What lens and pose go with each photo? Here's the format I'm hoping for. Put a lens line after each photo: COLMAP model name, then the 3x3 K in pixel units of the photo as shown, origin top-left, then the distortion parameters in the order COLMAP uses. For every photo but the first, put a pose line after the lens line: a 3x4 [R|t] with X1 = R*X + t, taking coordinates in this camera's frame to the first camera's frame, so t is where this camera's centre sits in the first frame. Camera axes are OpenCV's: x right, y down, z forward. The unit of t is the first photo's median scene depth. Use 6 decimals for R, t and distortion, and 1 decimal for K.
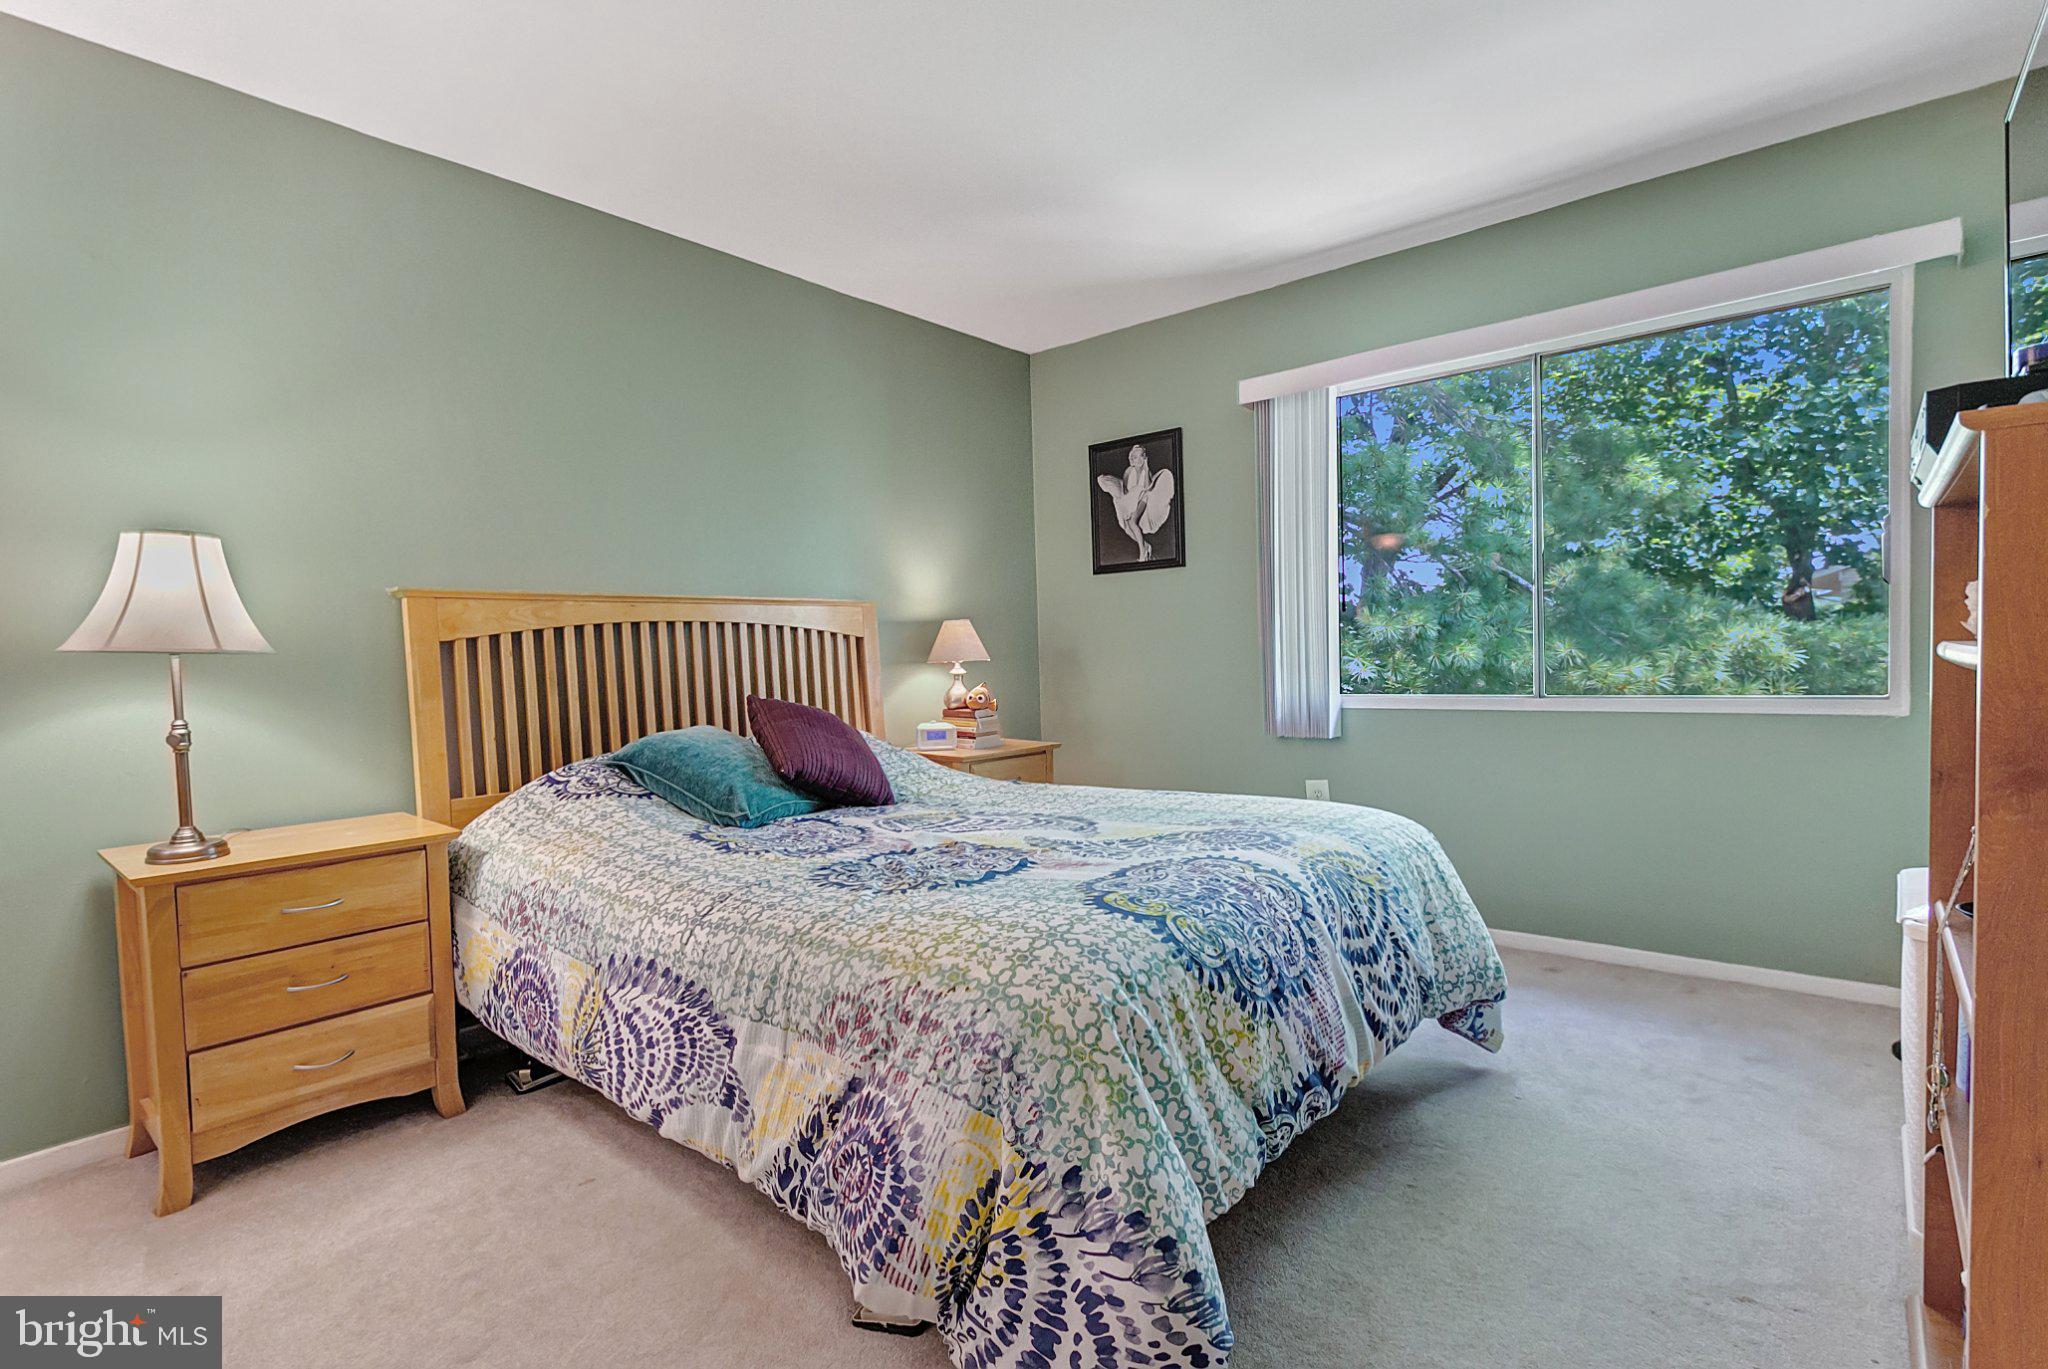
lens RADIAL K [[1008.5, 0, 1024.0], [0, 1008.5, 684.5], [0, 0, 1]] dist [0.002667, -0.000054]
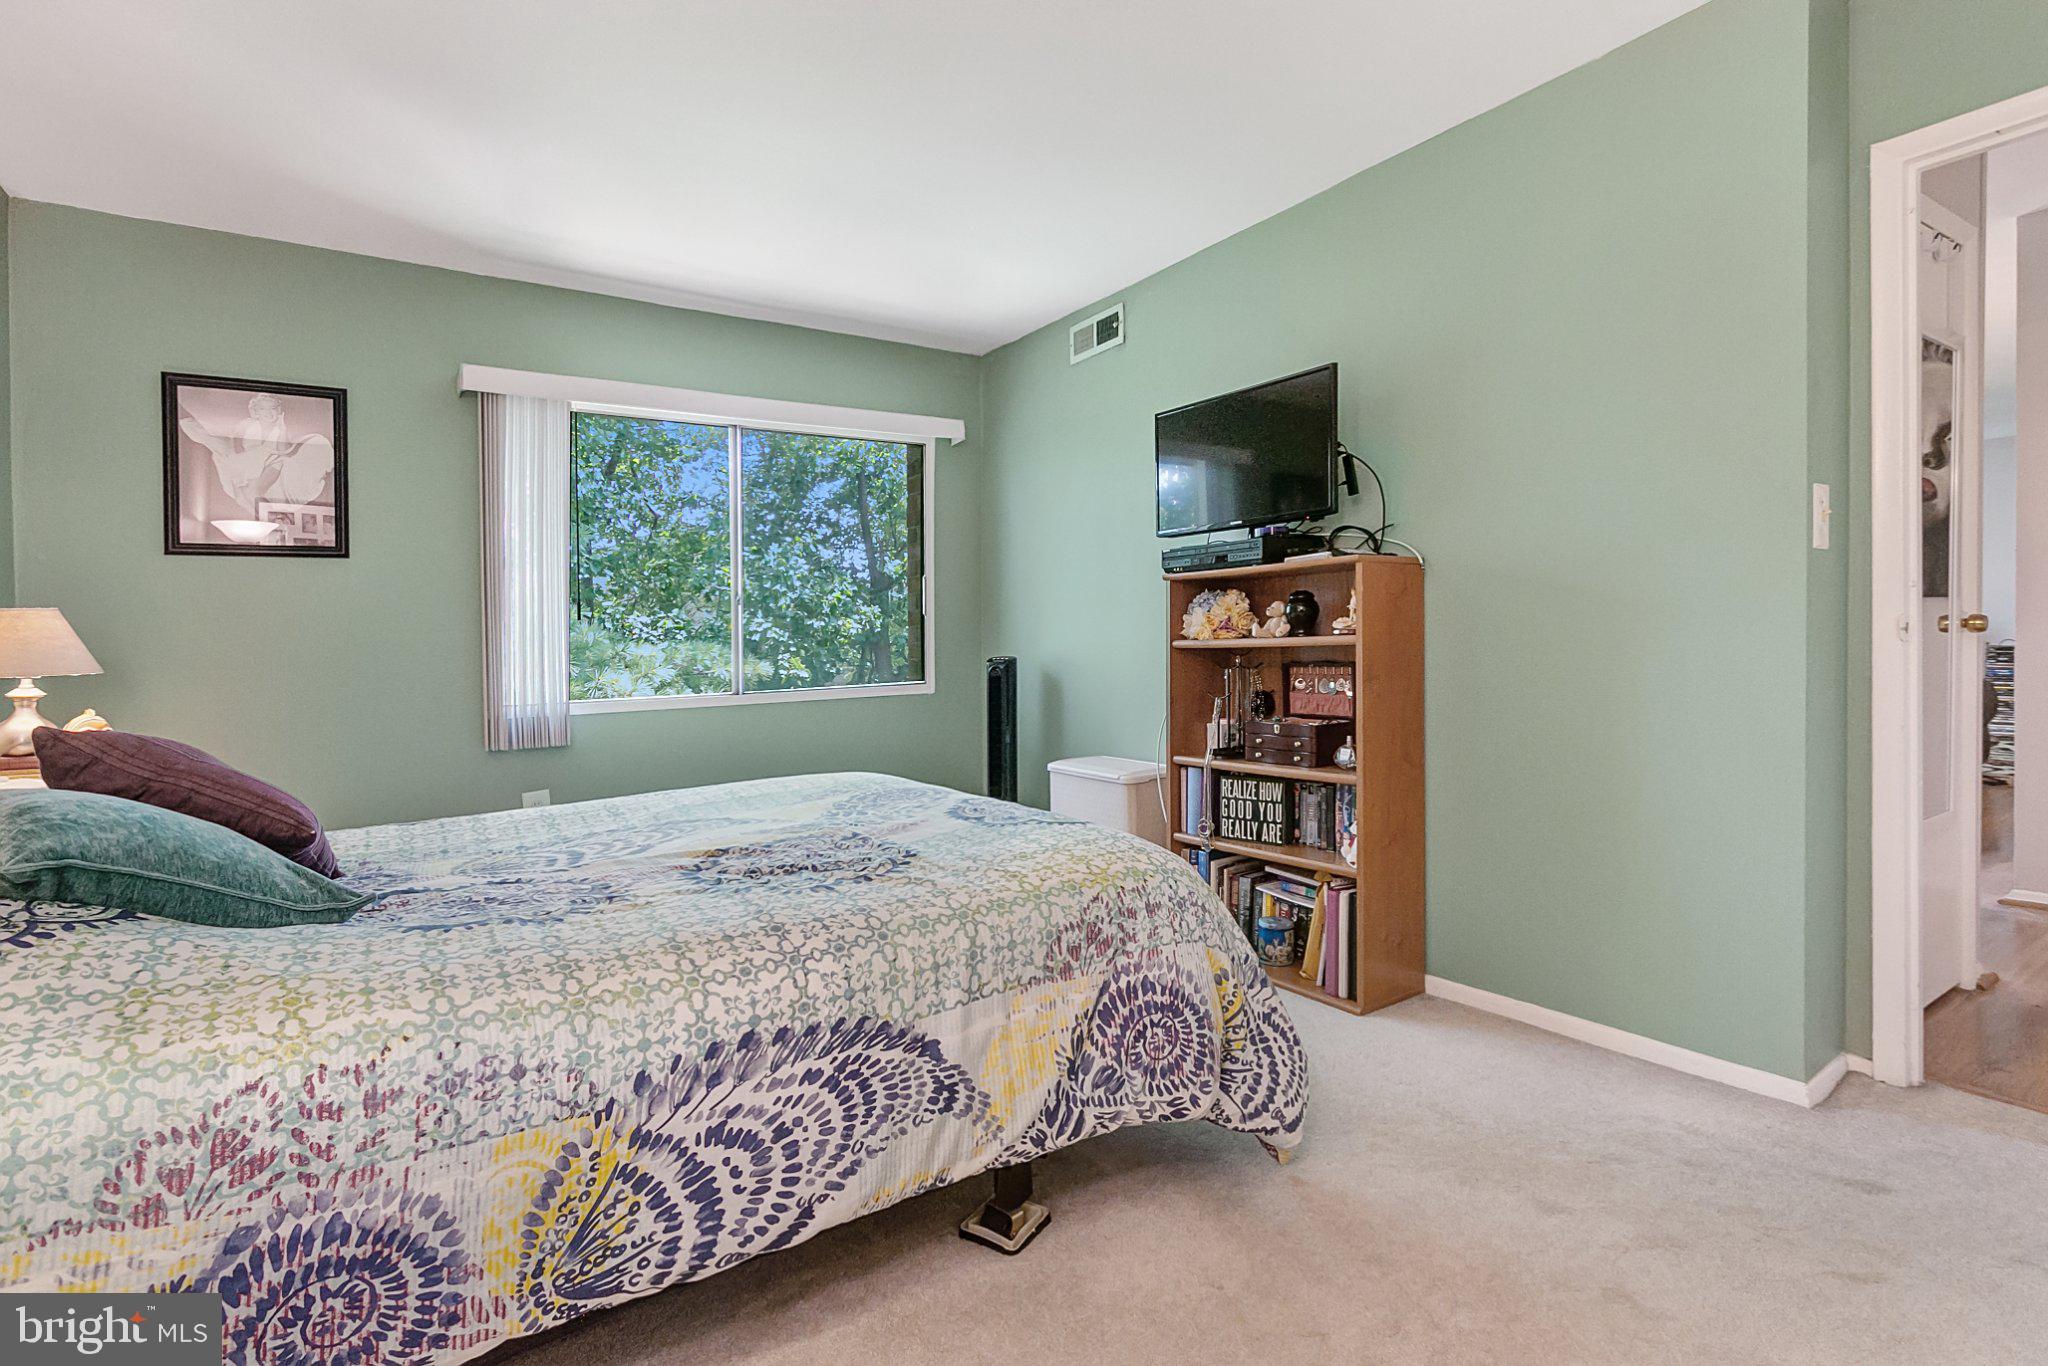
lens RADIAL K [[960.7, 0, 1024.0], [0, 960.7, 683.0], [0, 0, 1]] dist [0.003937, -0.000472]
pose [[0.267266, -0.016742, 0.963477, -1.044459], [0.052121, 0.998637, 0.002895, 0.022745], [-0.962212, 0.049443, 0.267774, 0.626404]]
